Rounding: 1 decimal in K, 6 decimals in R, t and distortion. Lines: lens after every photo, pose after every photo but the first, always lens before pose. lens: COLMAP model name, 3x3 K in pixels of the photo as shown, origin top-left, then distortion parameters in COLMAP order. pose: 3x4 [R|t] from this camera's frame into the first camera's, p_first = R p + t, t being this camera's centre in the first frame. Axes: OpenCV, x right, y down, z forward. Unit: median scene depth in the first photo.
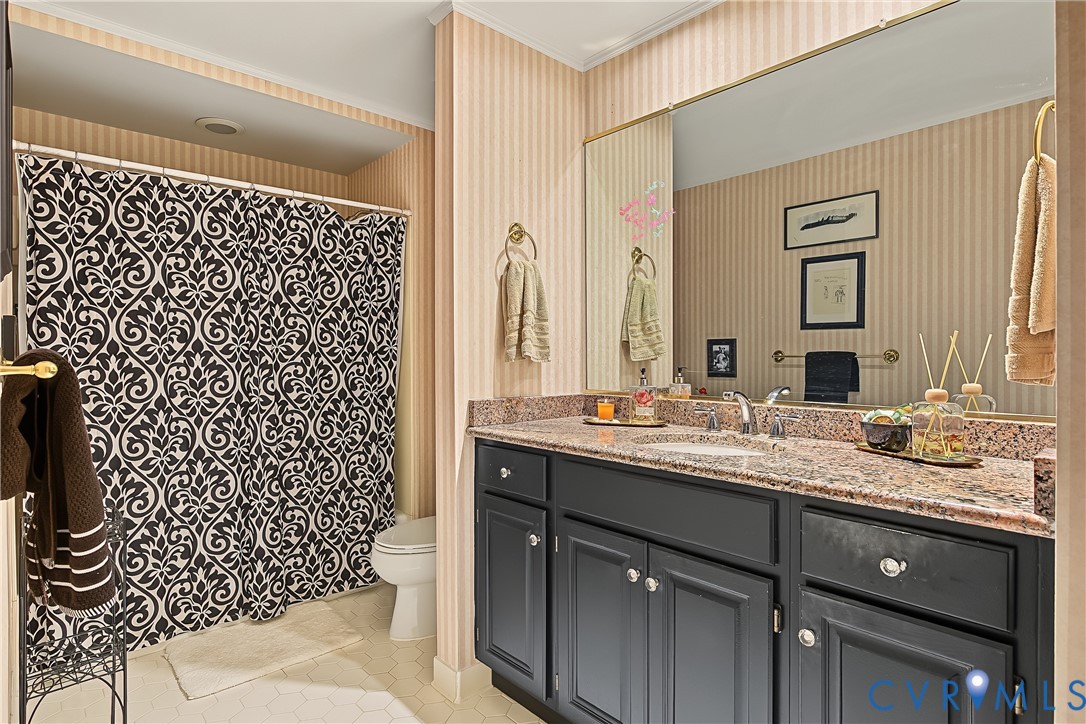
lens RADIAL K [[562.4, 0, 520.5], [0, 562.4, 441.0], [0, 0, 1]] dist [-0.010291, 0.004239]
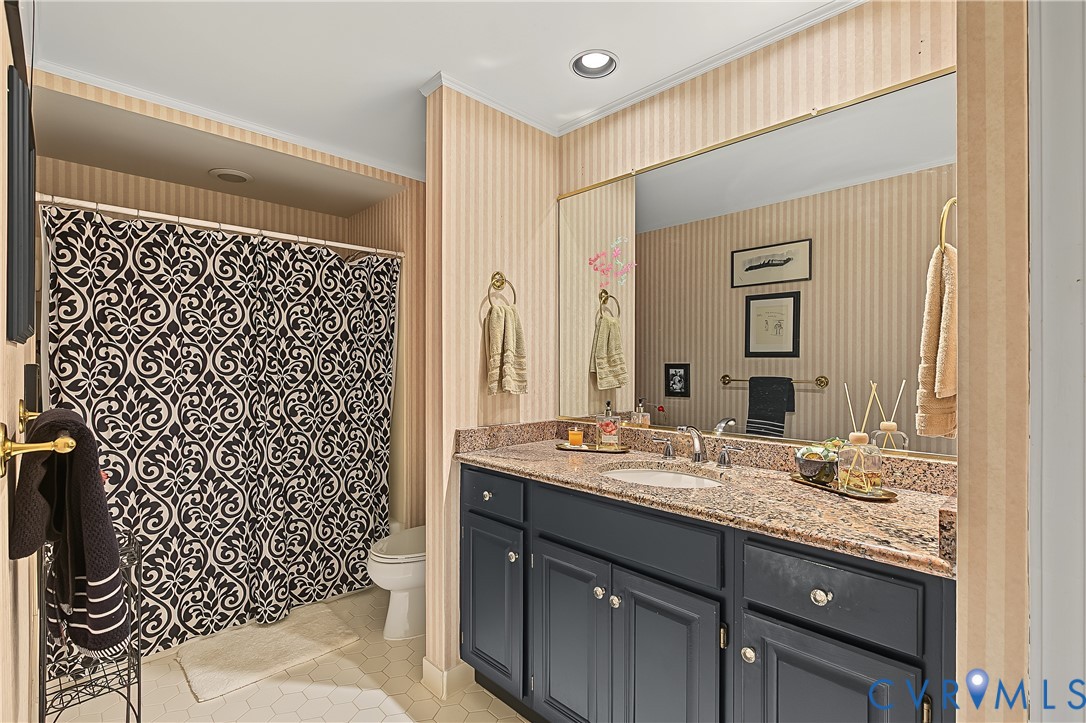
lens RADIAL K [[500.5, 0, 522.8], [0, 500.5, 359.0], [0, 0, 1]] dist [-0.002317, 0.000951]
pose [[0.999255, 0.003858, 0.038413, 0.004011], [-0.003682, 0.999982, -0.004655, -0.204572], [-0.038430, 0.004510, 0.999251, -0.010624]]
